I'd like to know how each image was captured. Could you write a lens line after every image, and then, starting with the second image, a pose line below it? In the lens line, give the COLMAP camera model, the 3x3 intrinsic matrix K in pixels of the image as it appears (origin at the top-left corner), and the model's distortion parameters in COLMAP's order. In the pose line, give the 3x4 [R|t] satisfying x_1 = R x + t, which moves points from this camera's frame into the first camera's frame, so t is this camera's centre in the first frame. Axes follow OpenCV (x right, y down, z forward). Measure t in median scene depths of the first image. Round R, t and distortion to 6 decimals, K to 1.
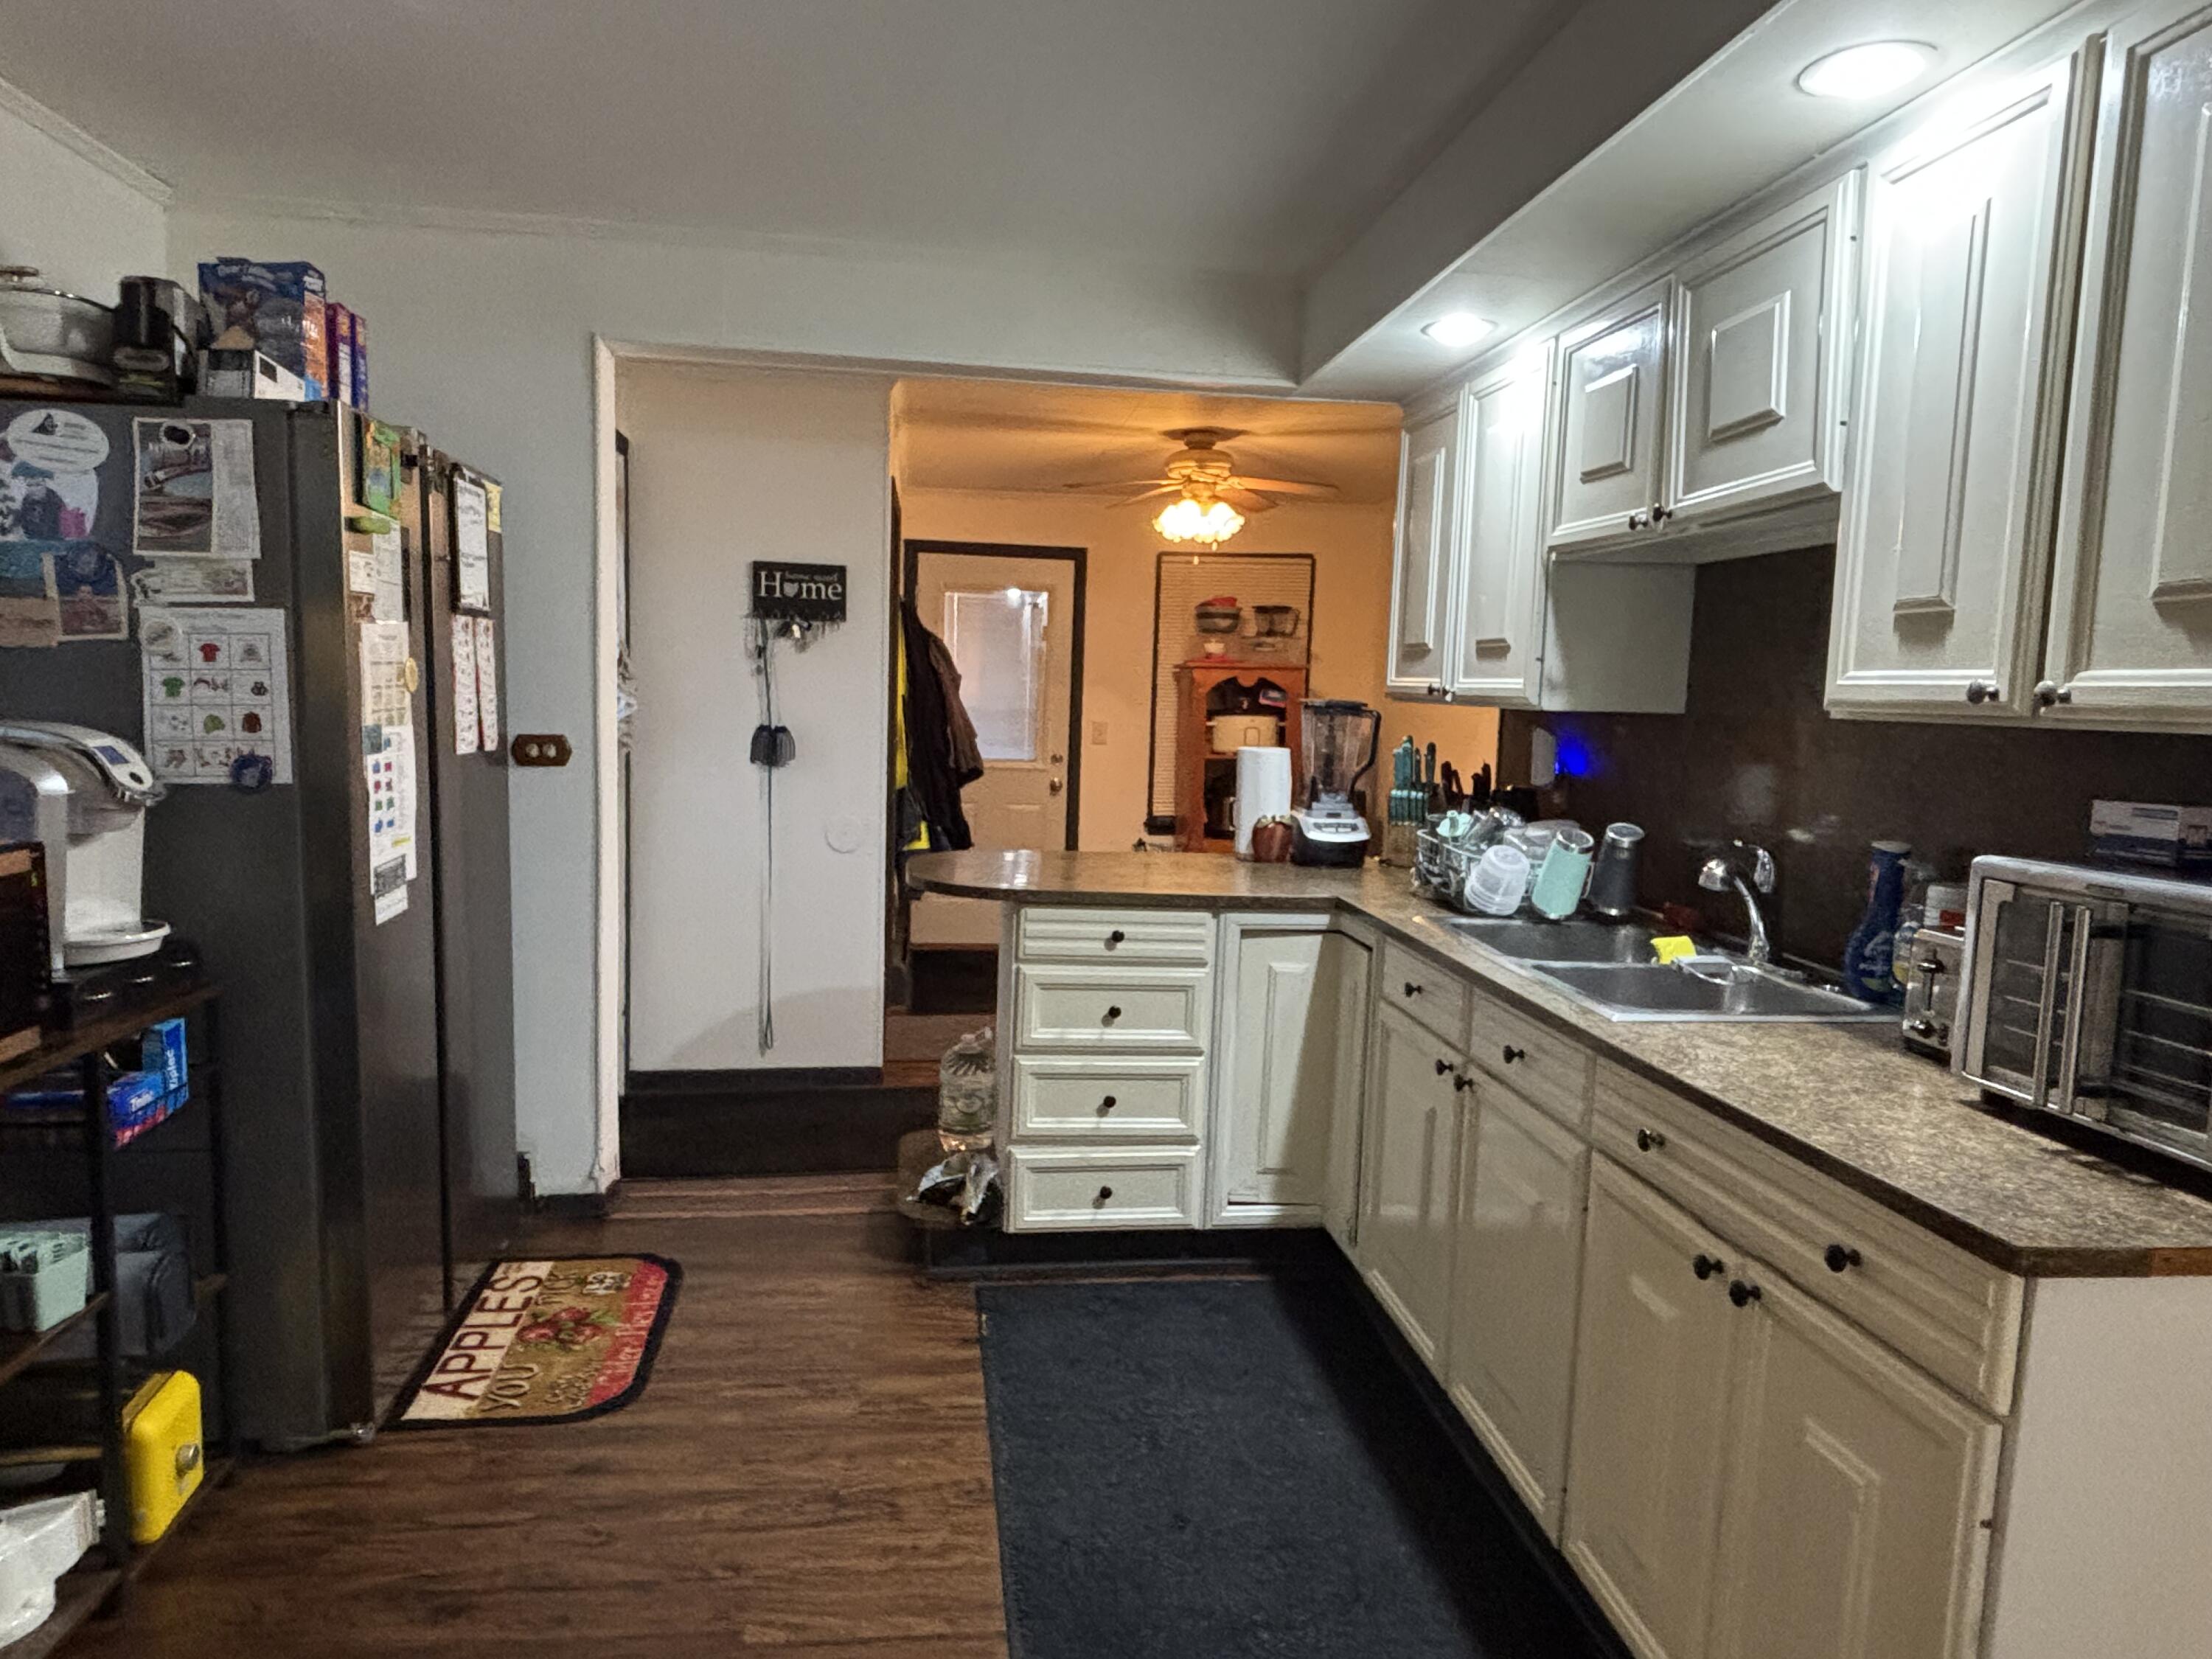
lens RADIAL K [[1361.4, 0, 1069.1], [0, 1361.4, 855.5], [0, 0, 1]] dist [0.004433, -0.011149]
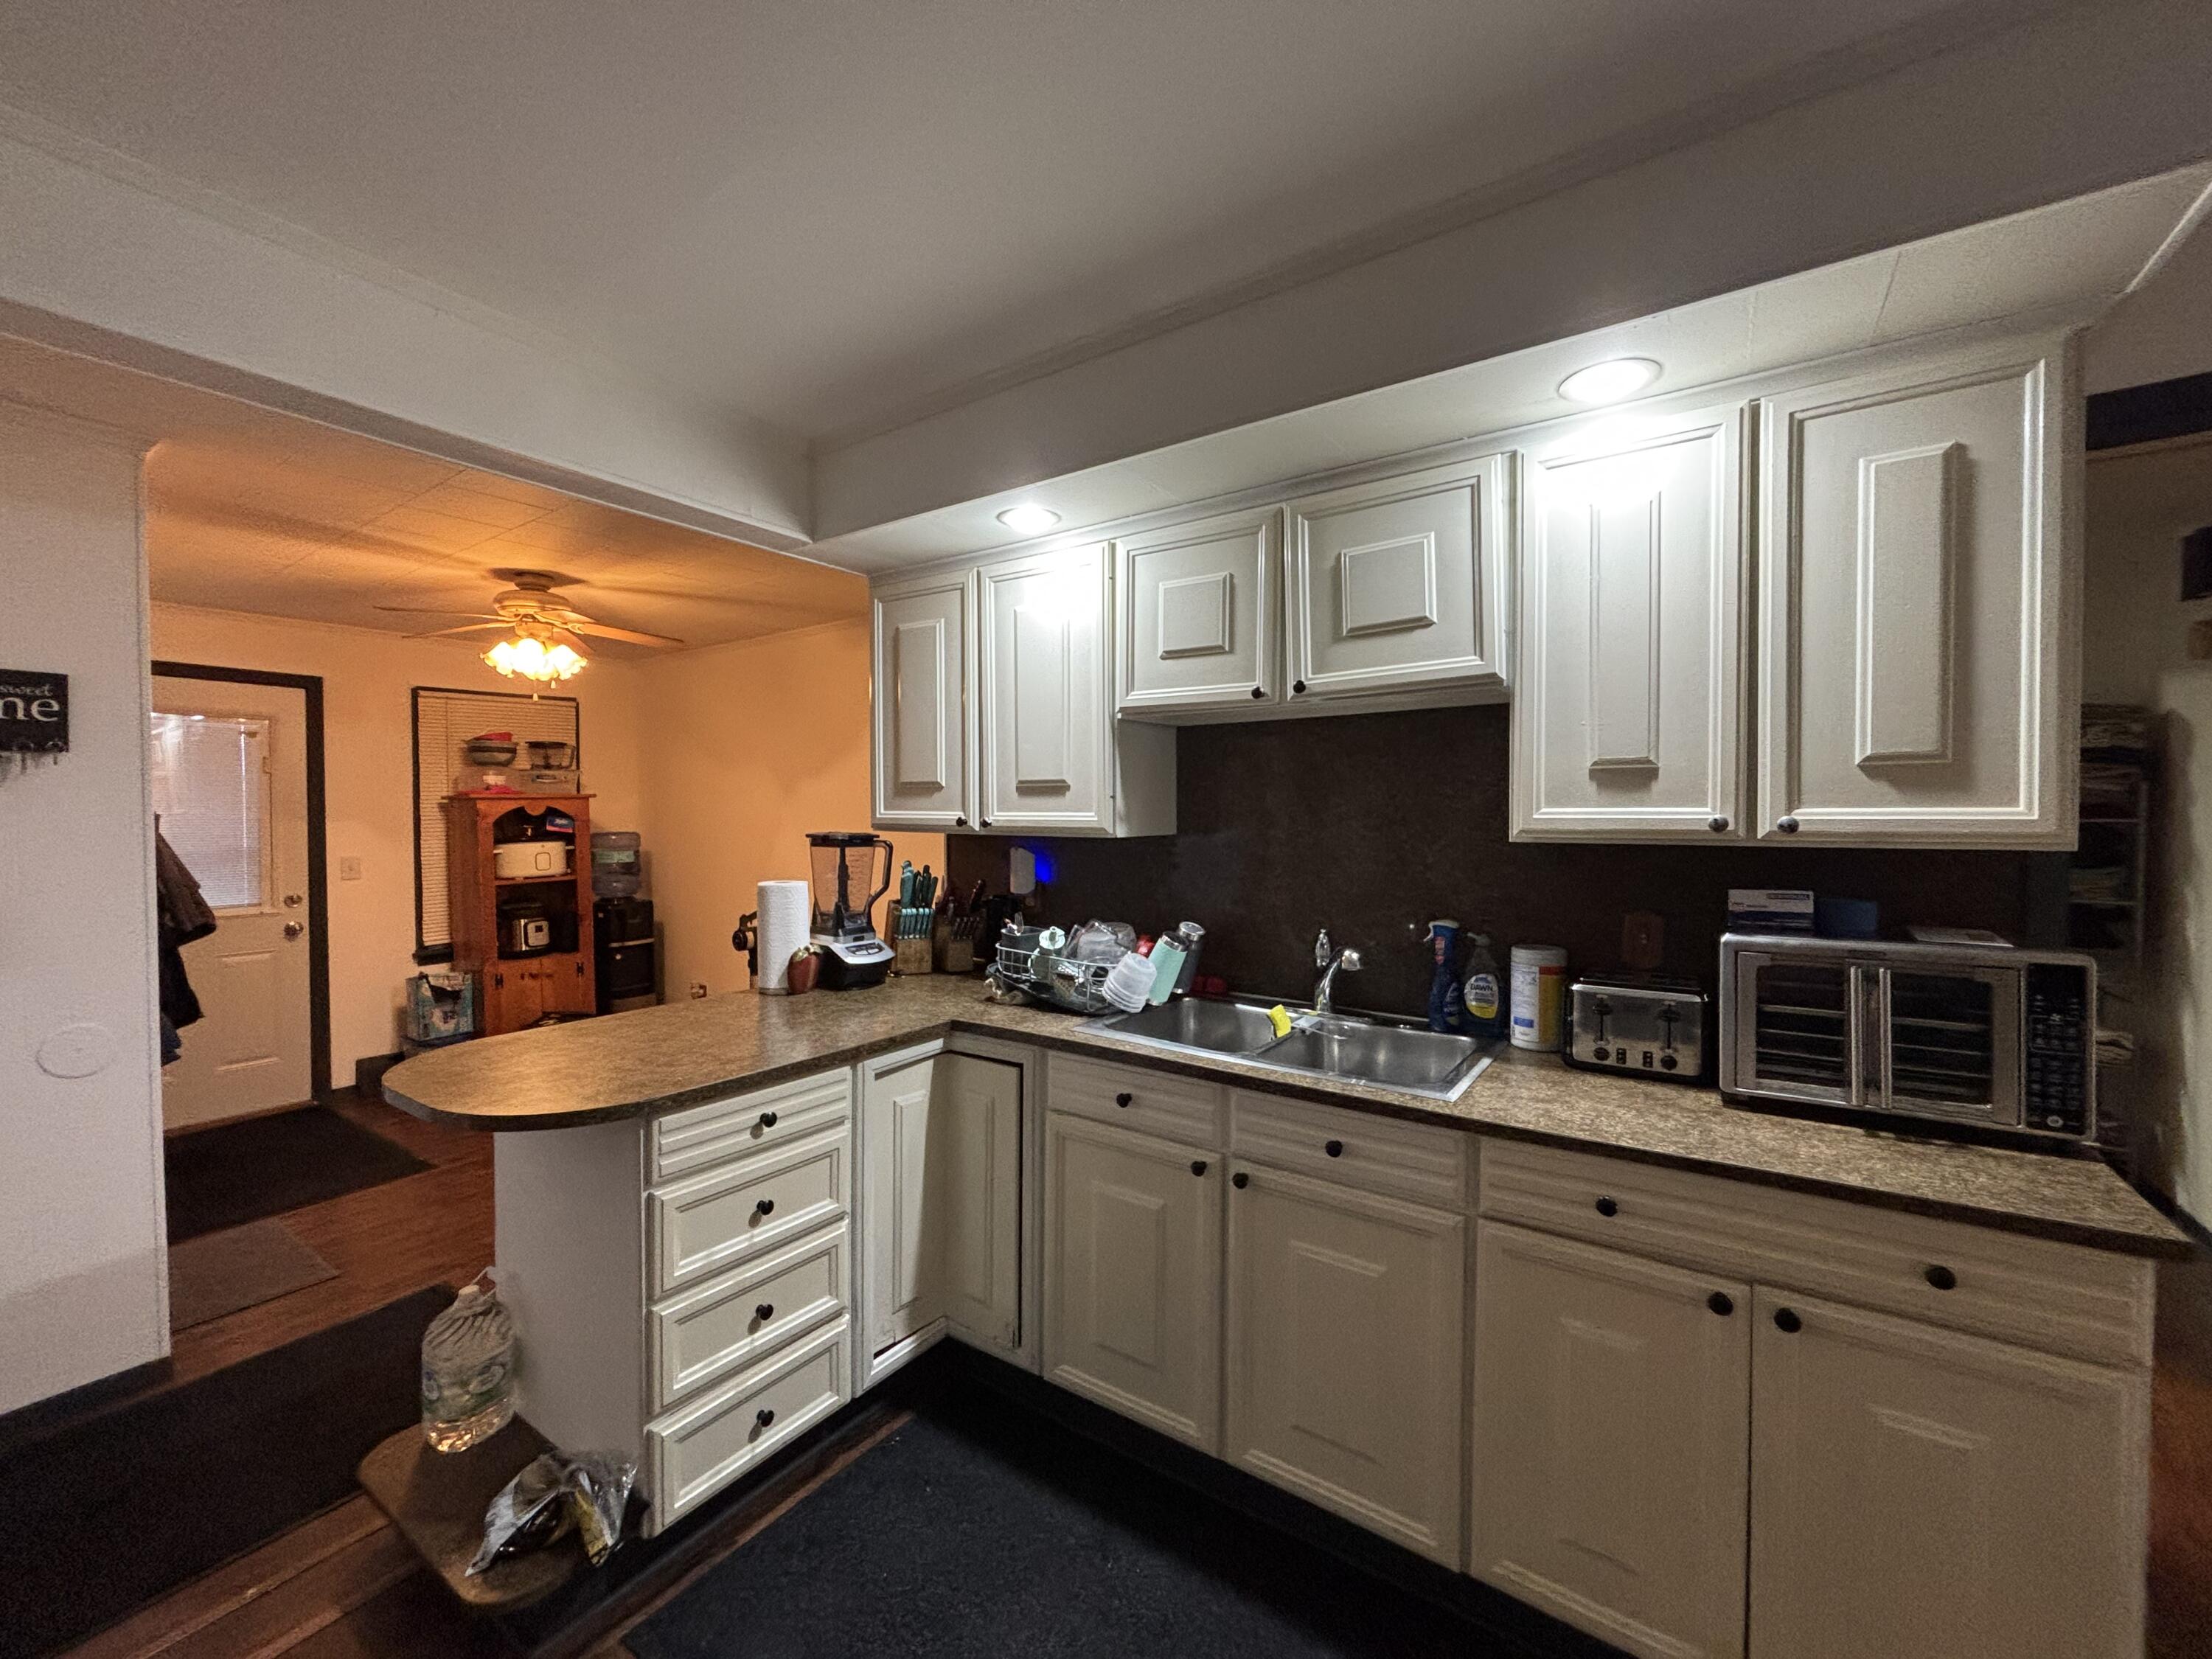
lens RADIAL K [[894.7, 0, 1097.6], [0, 894.7, 834.2], [0, 0, 1]] dist [-0.003013, 0.001329]
pose [[0.654931, -0.052684, 0.753850, -0.224826], [0.115024, 0.992893, -0.030540, -0.072495], [-0.746884, 0.106713, 0.656336, 0.403349]]
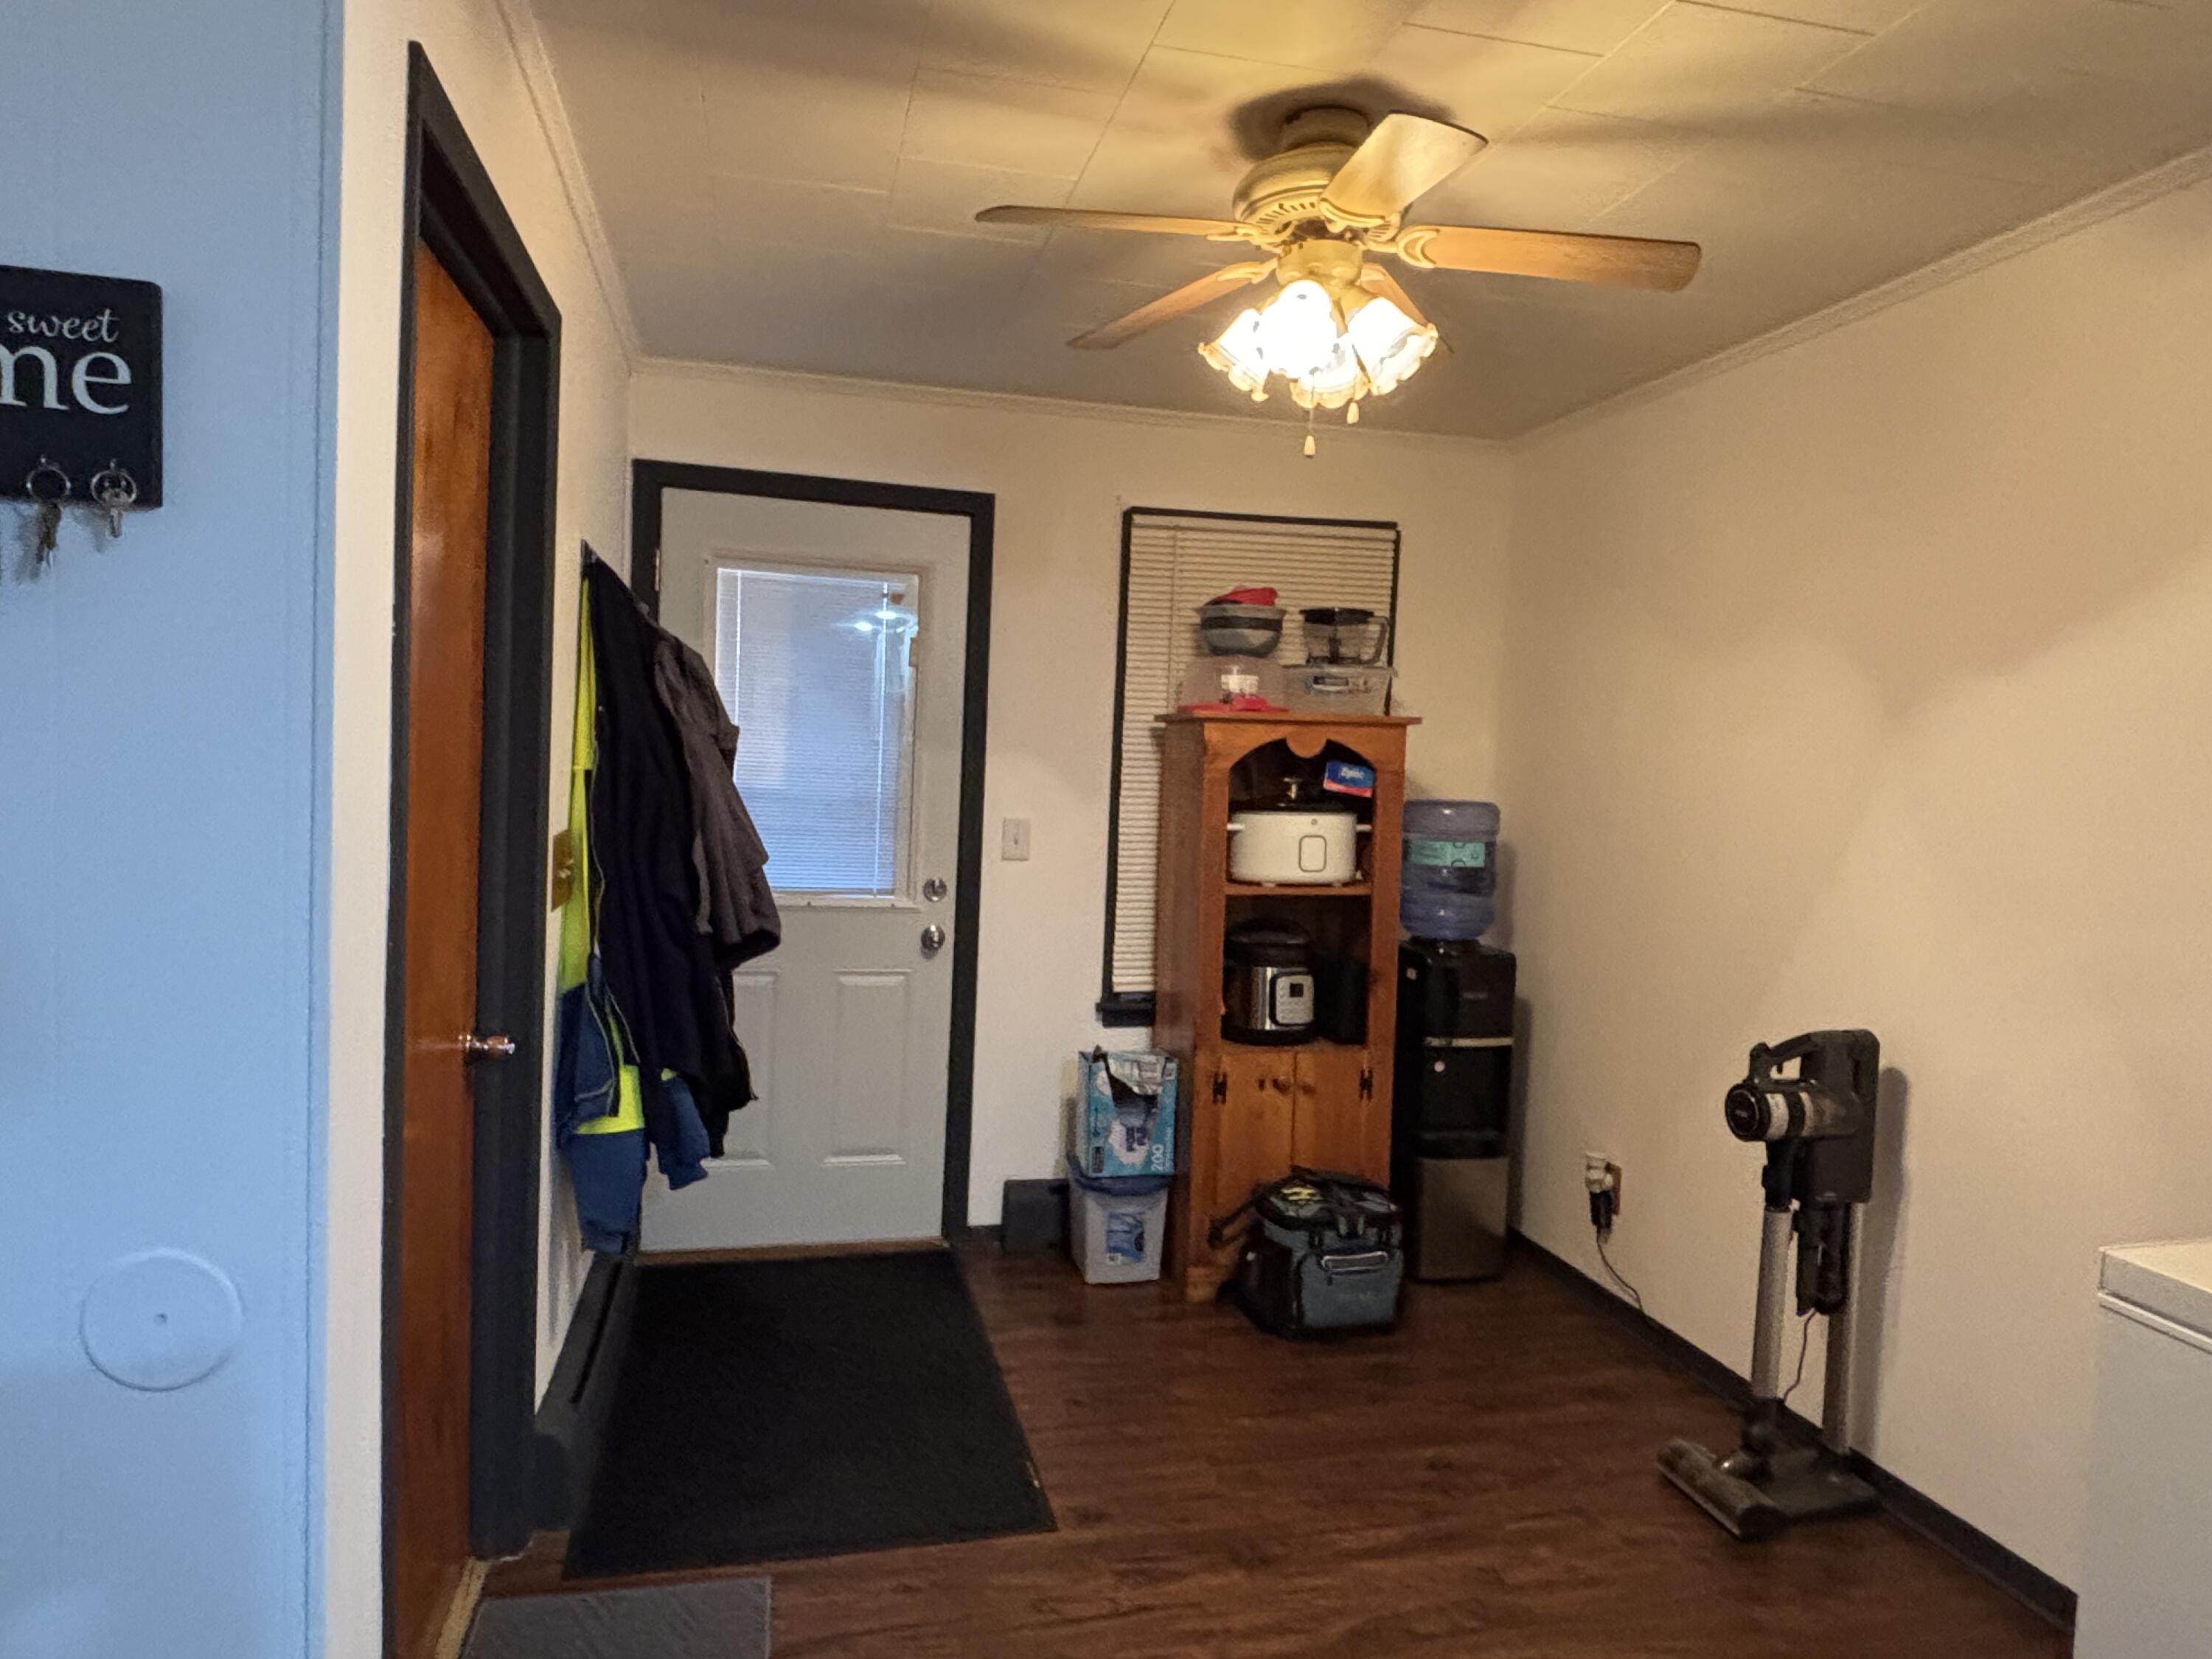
lens RADIAL K [[1361.4, 0, 1090.0], [0, 1361.4, 823.7], [0, 0, 1]] dist [0.004433, -0.011149]
pose [[0.992677, 0.004234, 0.120723, -0.027450], [0.003965, 0.997705, -0.067597, -0.127540], [-0.120732, 0.067581, 0.990382, 0.988584]]
